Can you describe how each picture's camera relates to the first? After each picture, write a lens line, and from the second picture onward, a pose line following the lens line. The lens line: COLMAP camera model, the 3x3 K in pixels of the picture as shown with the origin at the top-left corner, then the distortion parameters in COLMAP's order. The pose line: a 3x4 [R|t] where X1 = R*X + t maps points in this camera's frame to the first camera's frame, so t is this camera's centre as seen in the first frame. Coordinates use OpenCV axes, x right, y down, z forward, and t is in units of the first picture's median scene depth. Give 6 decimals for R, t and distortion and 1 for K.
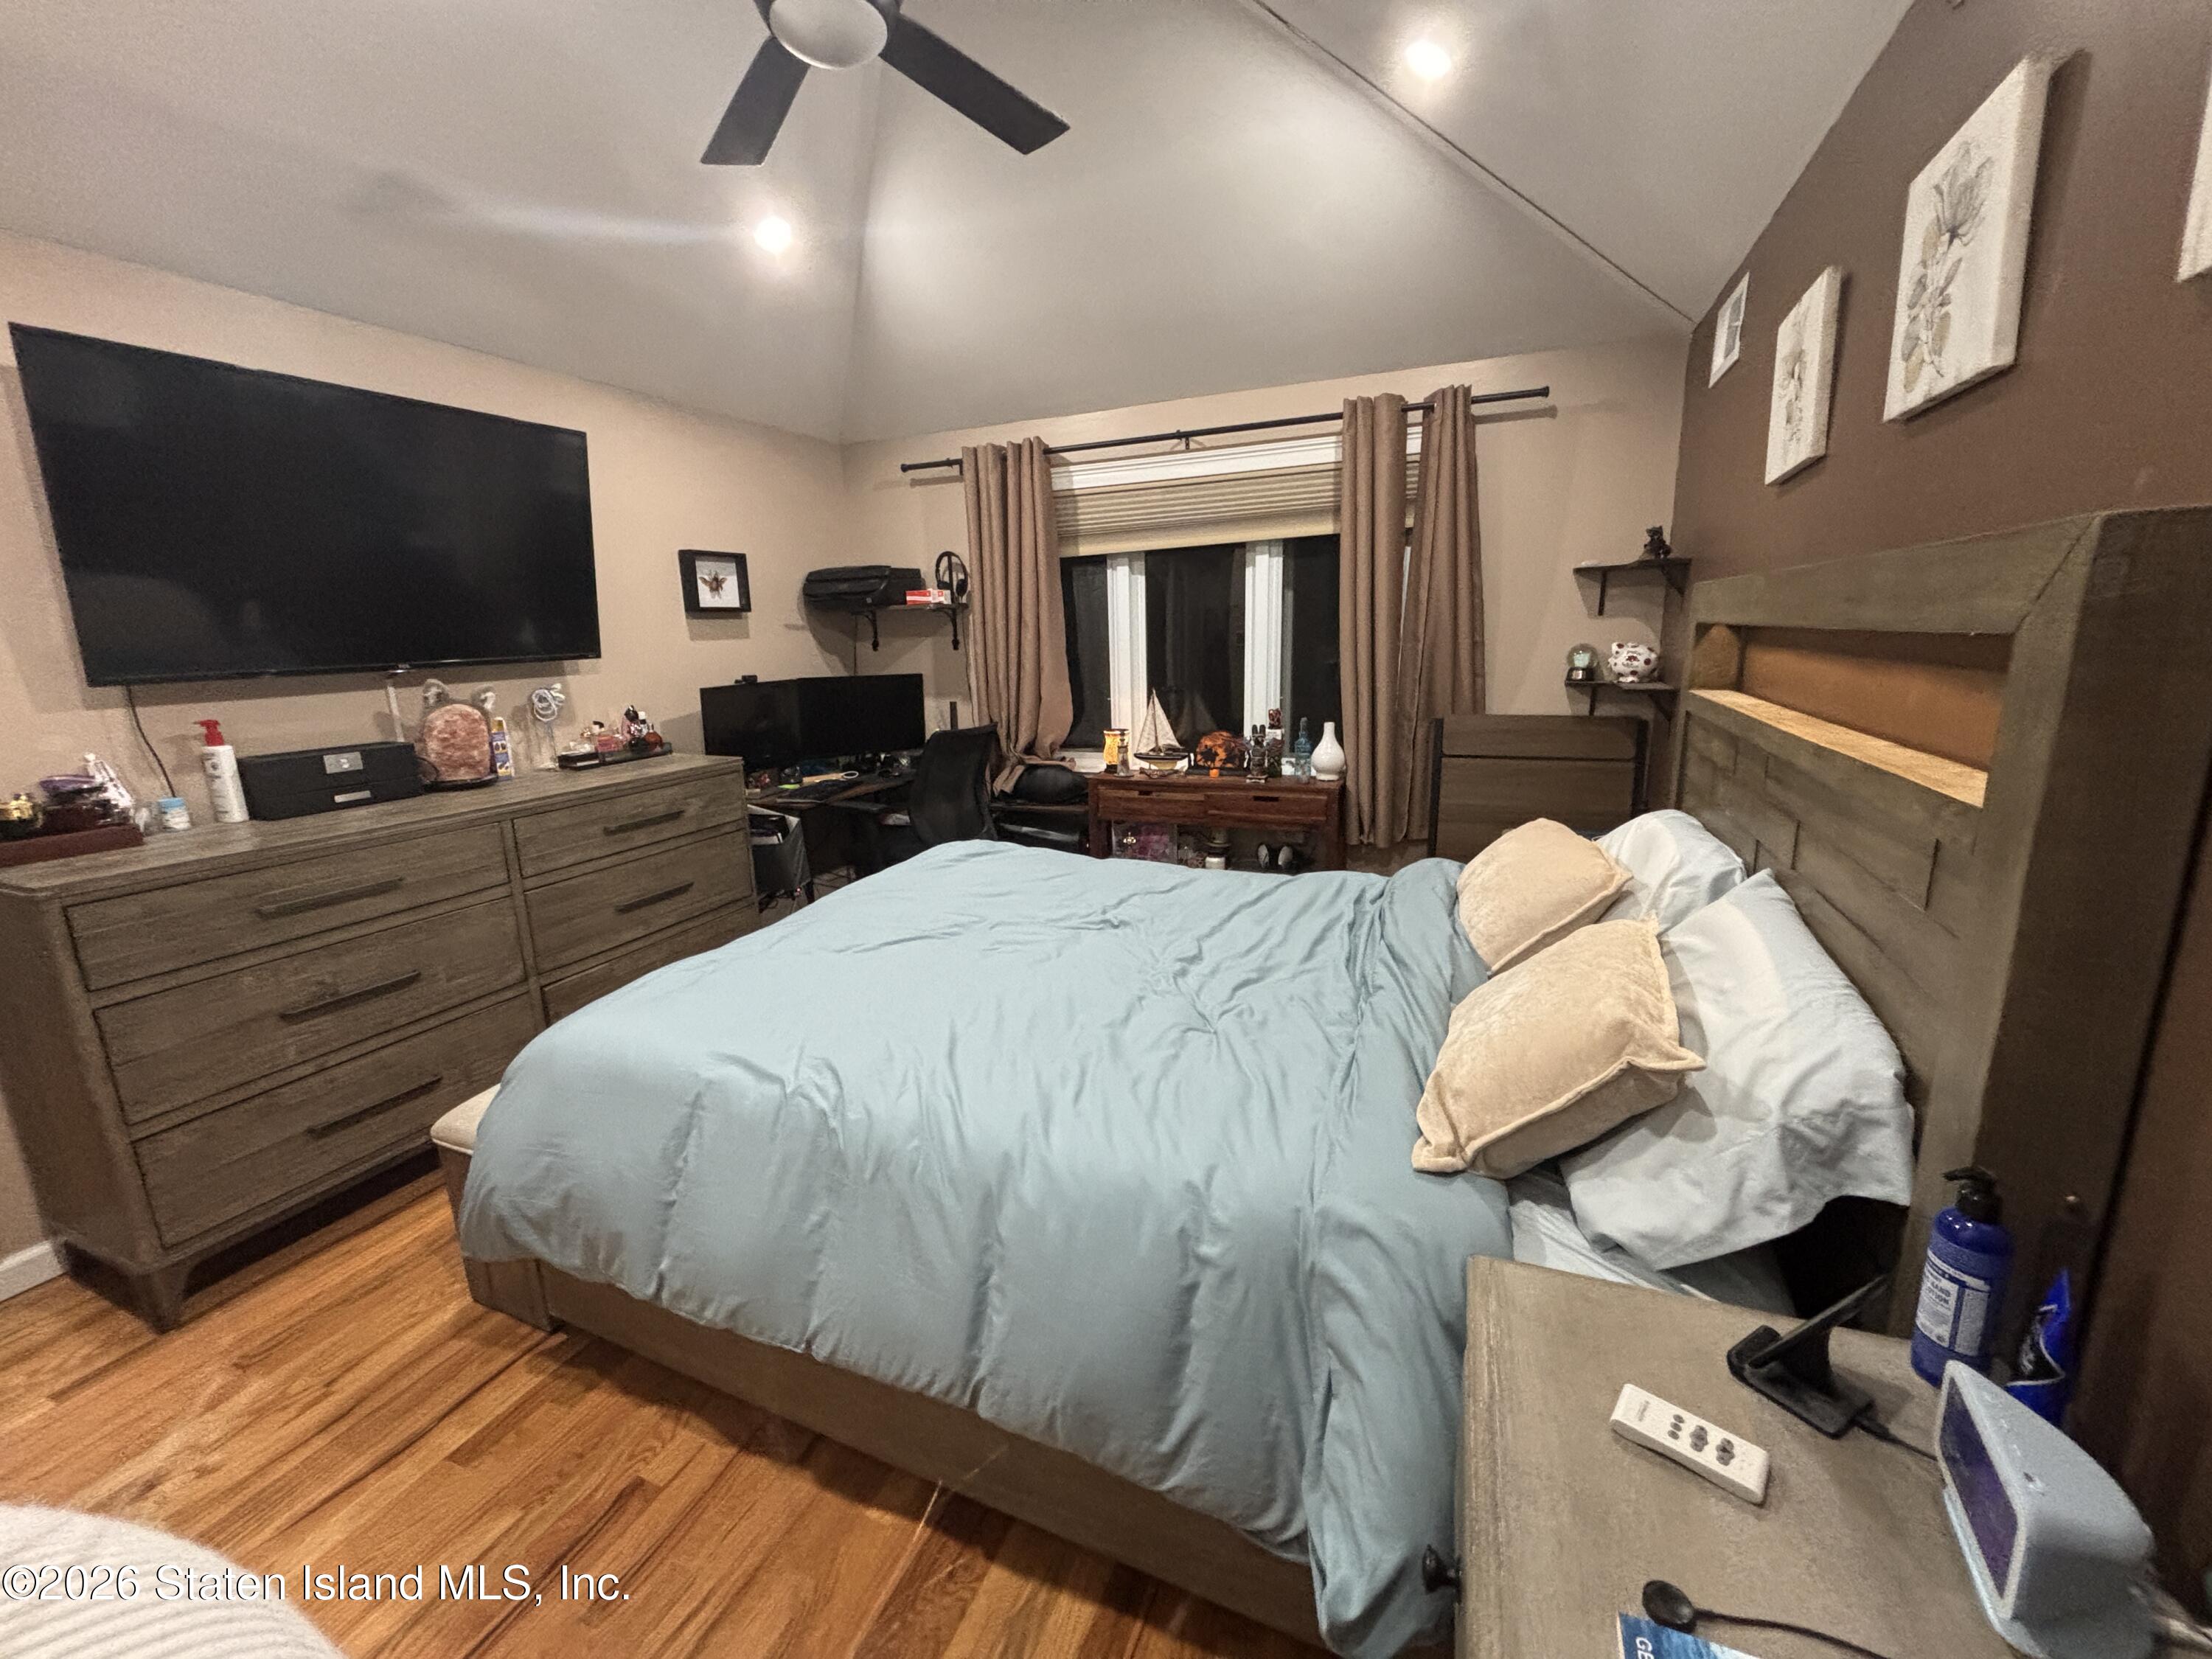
lens RADIAL K [[892.6, 0, 1096.5], [0, 892.6, 825.2], [0, 0, 1]] dist [0.002178, 0.000140]
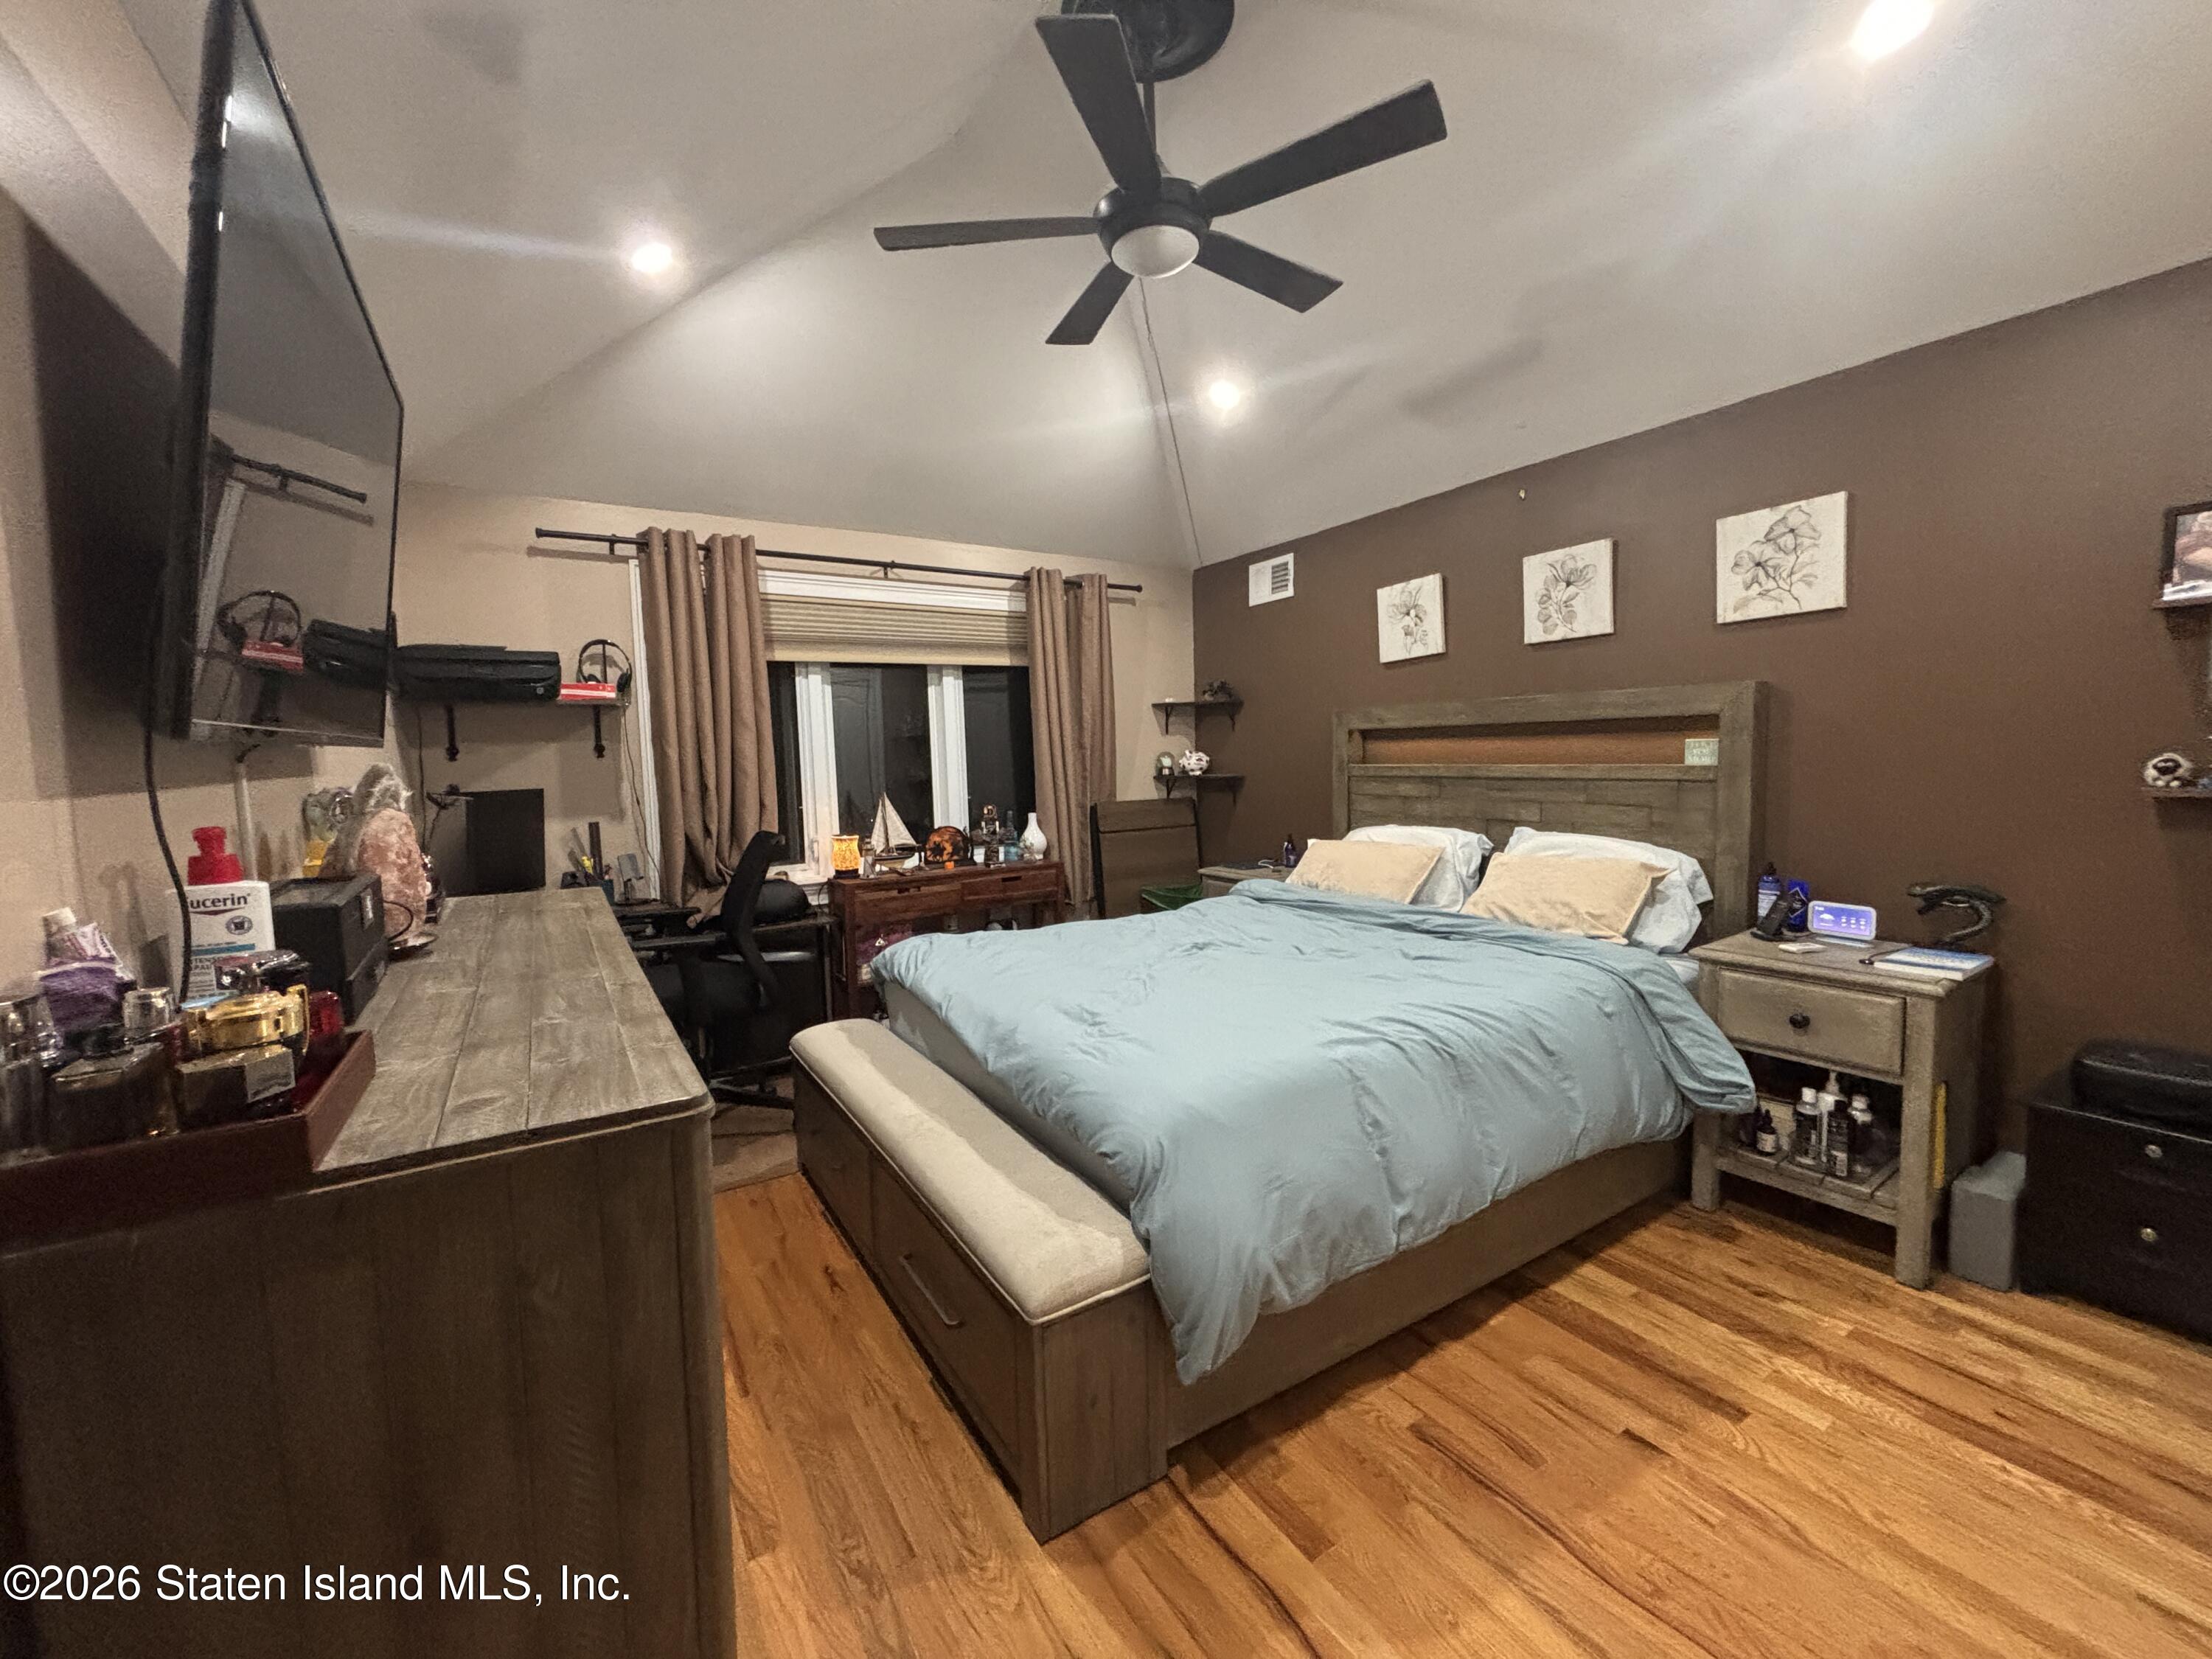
lens RADIAL K [[892.6, 0, 1096.8], [0, 892.6, 825.2], [0, 0, 1]] dist [0.002178, 0.000140]
pose [[0.563522, -0.050703, 0.824543, -0.709712], [0.183833, 0.980784, -0.065327, -0.001813], [-0.805387, 0.188391, 0.562015, 0.240035]]
